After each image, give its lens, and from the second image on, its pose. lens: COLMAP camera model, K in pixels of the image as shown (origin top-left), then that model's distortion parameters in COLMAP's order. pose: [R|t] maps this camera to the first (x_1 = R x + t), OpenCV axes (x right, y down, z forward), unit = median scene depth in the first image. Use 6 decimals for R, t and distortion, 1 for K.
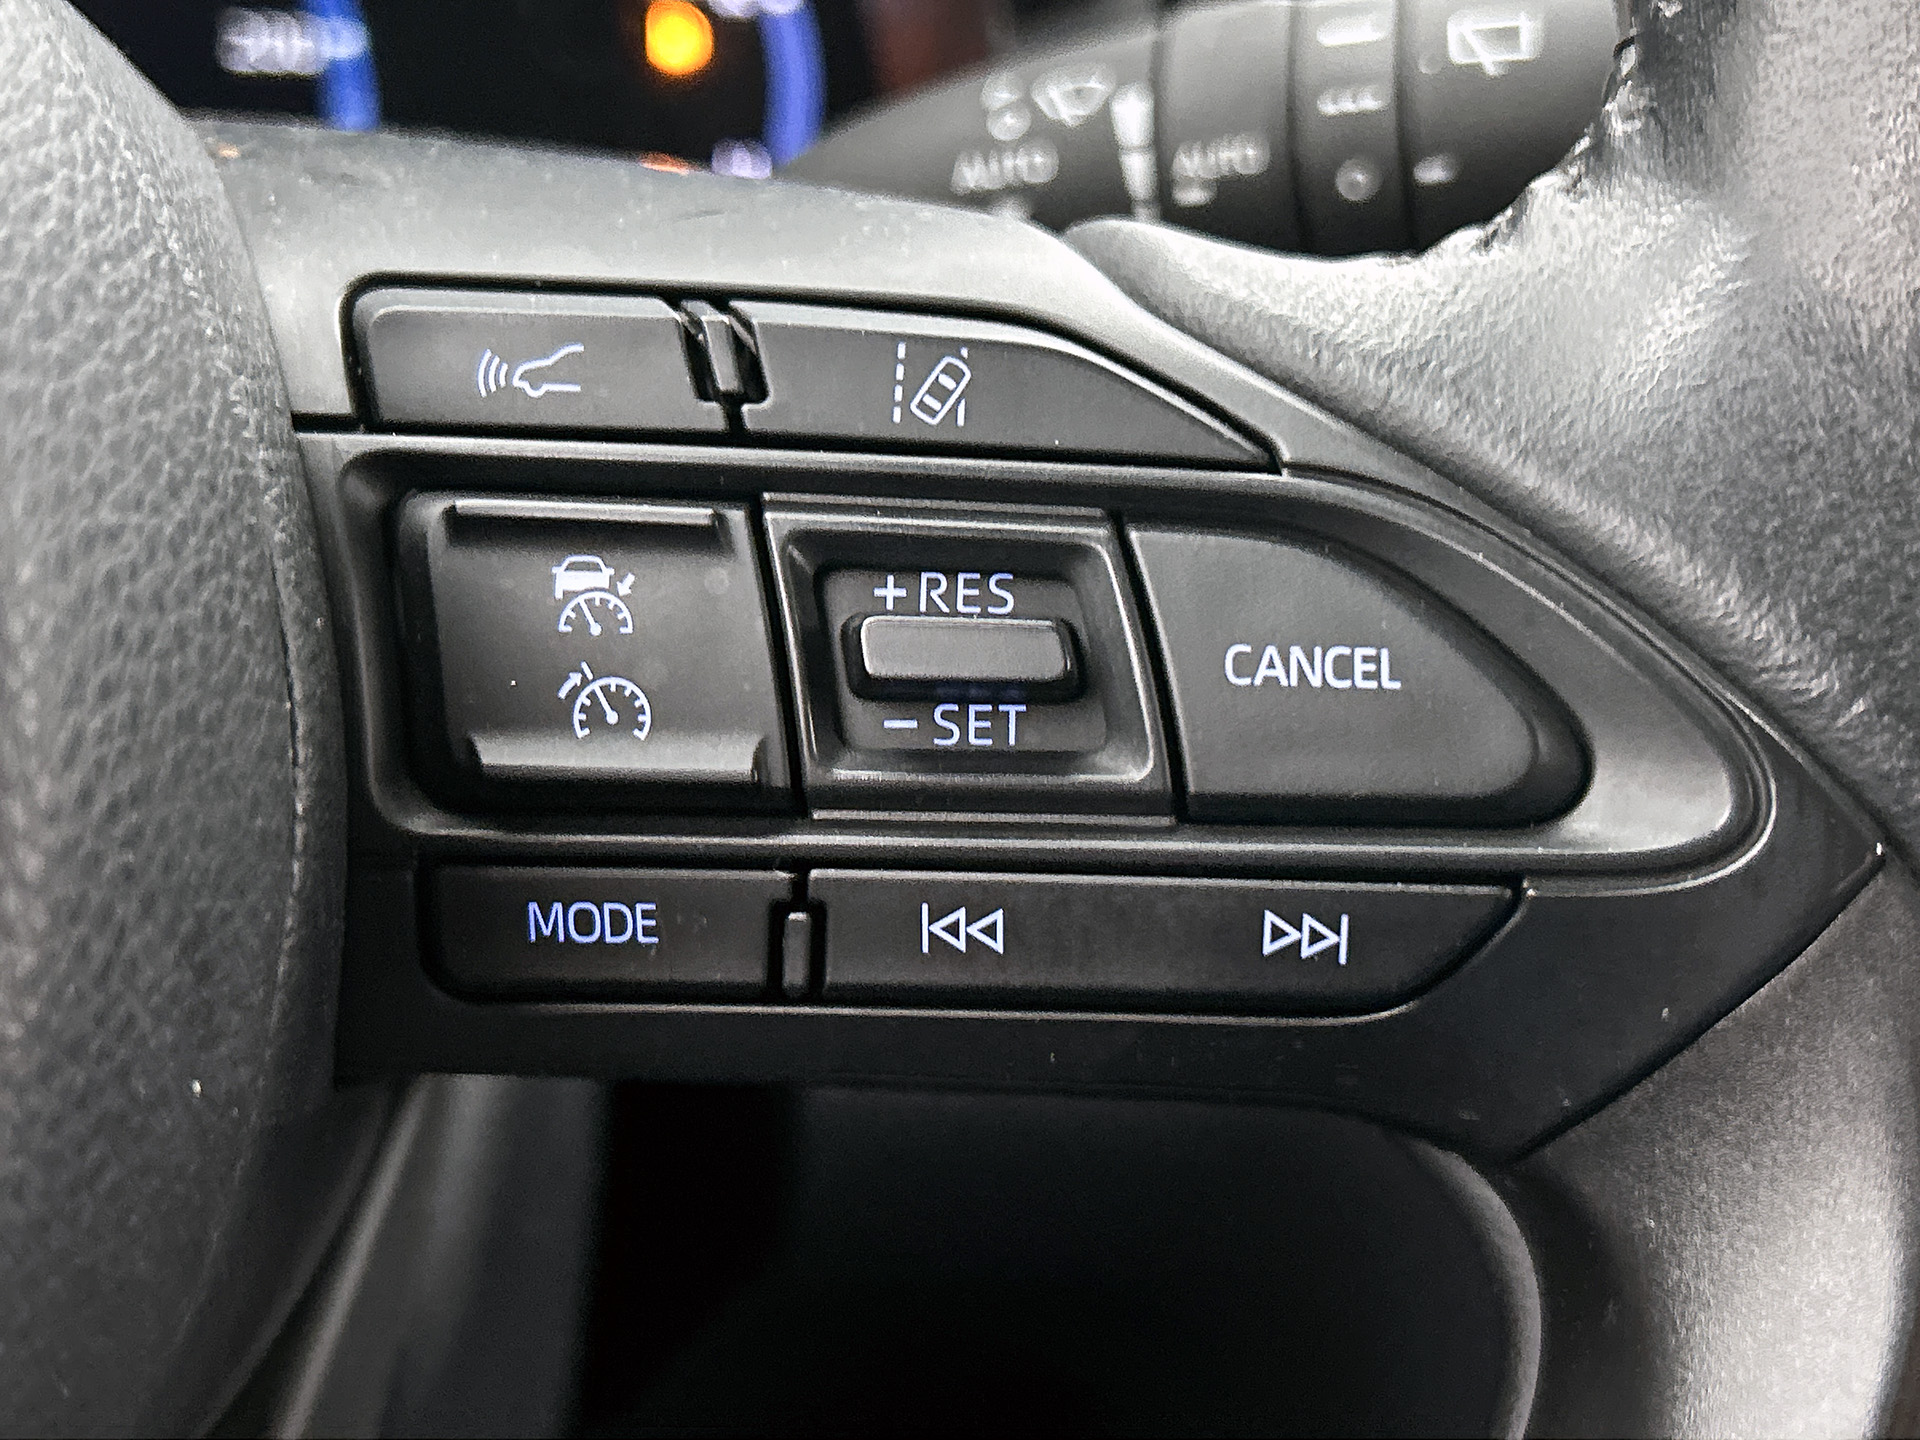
lens RADIAL K [[2341.4, 0, 960.0], [0, 2341.4, 720.0], [0, 0, 1]] dist [0.006821, -0.002927]
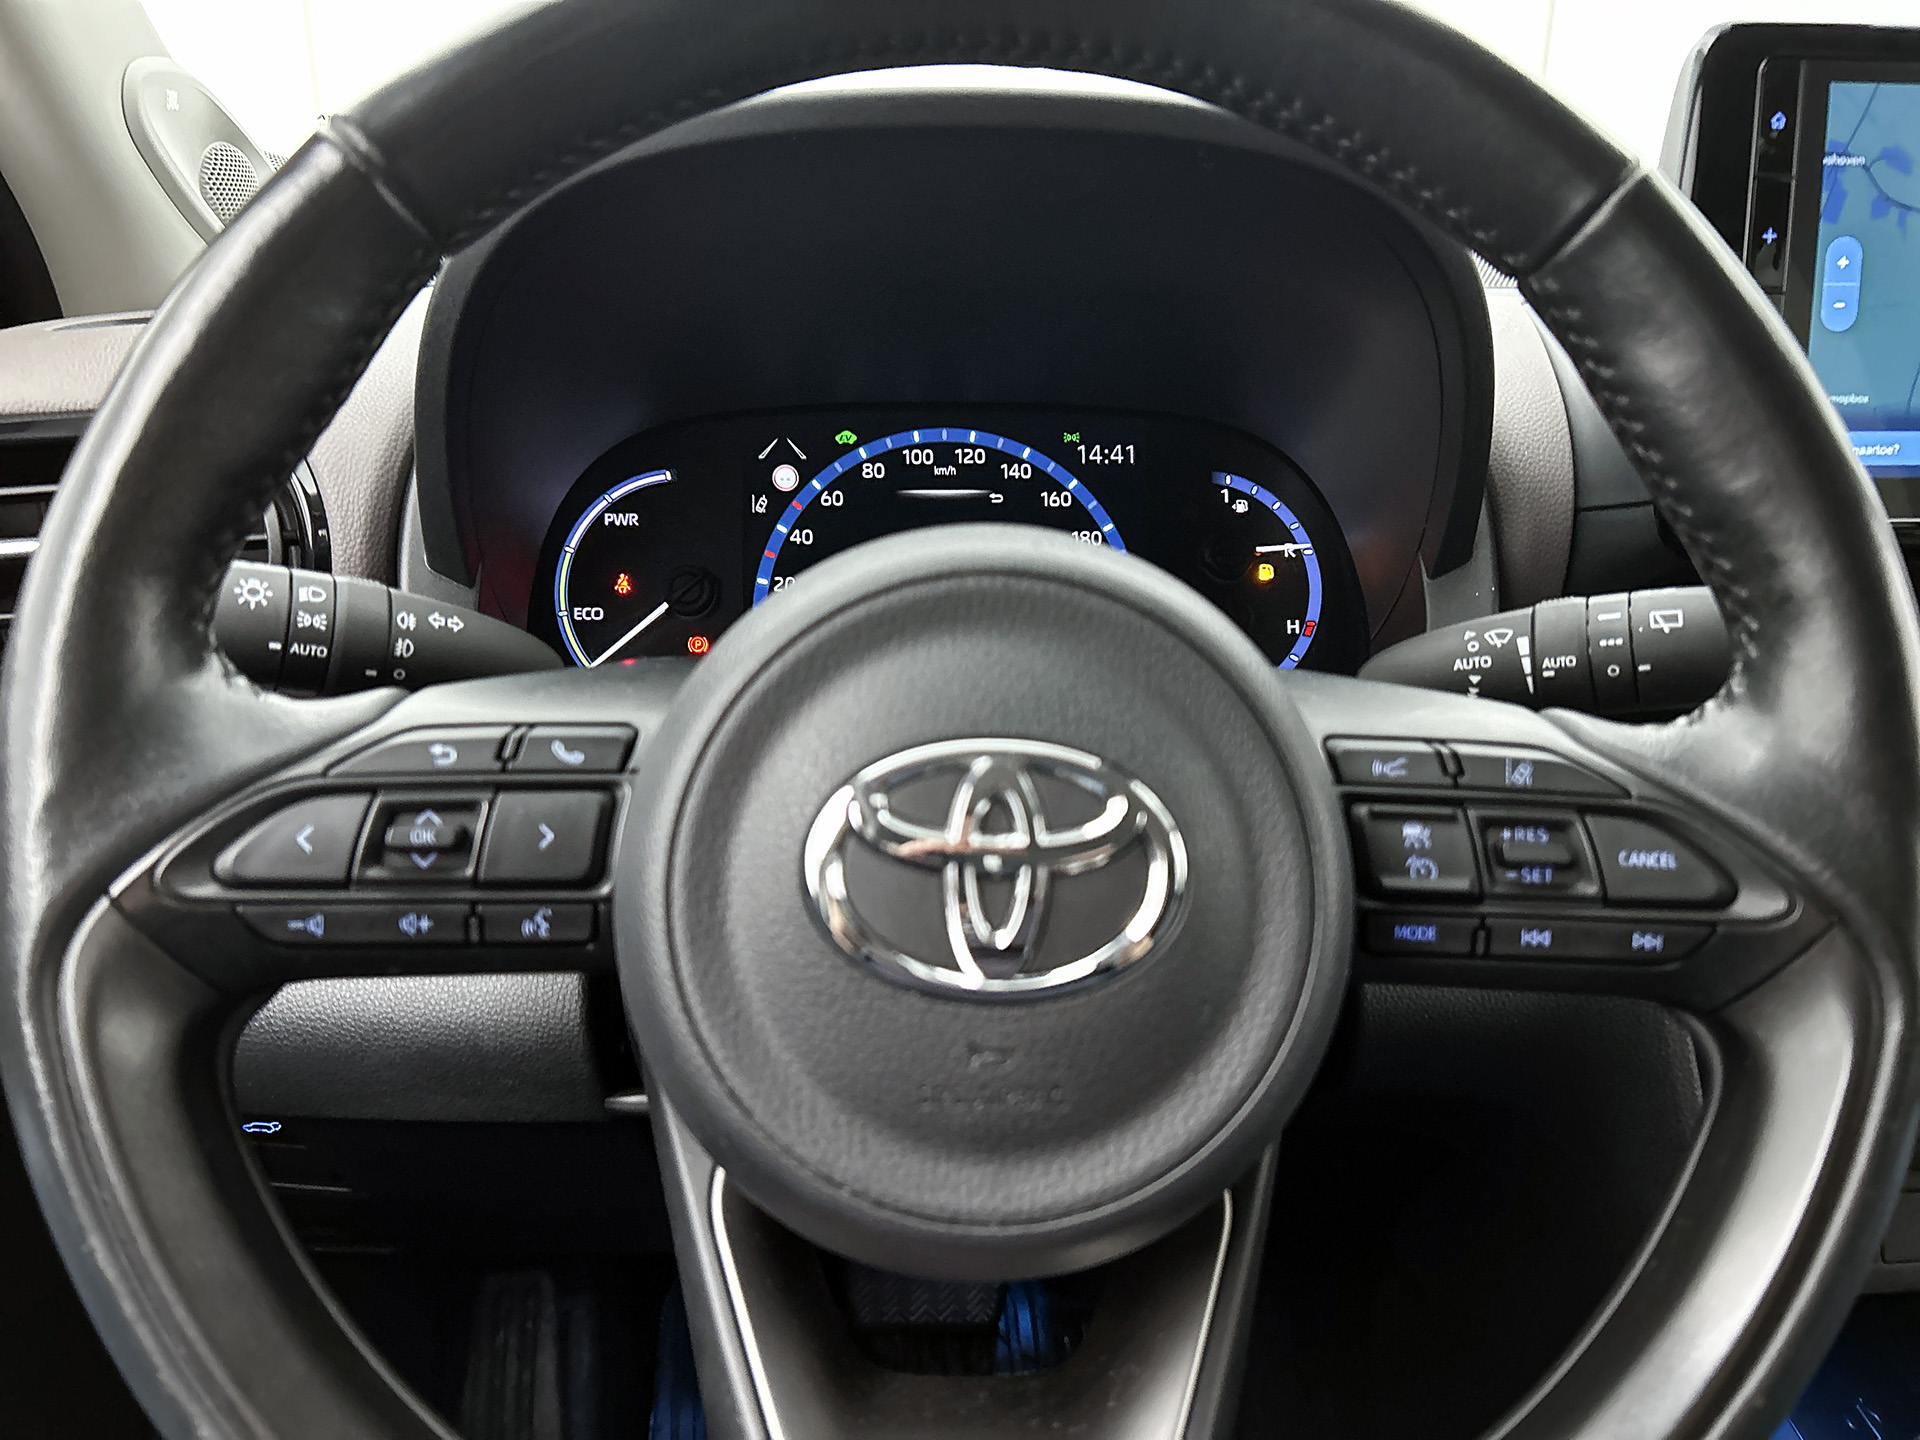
lens RADIAL K [[1476.9, 0, 960.0], [0, 1476.9, 720.0], [0, 0, 1]] dist [0.063870, -0.079286]
pose [[0.990208, -0.003640, -0.139552, -0.503925], [-0.006472, 0.997388, -0.071940, -0.059983], [0.139450, 0.072139, 0.987598, -1.205752]]
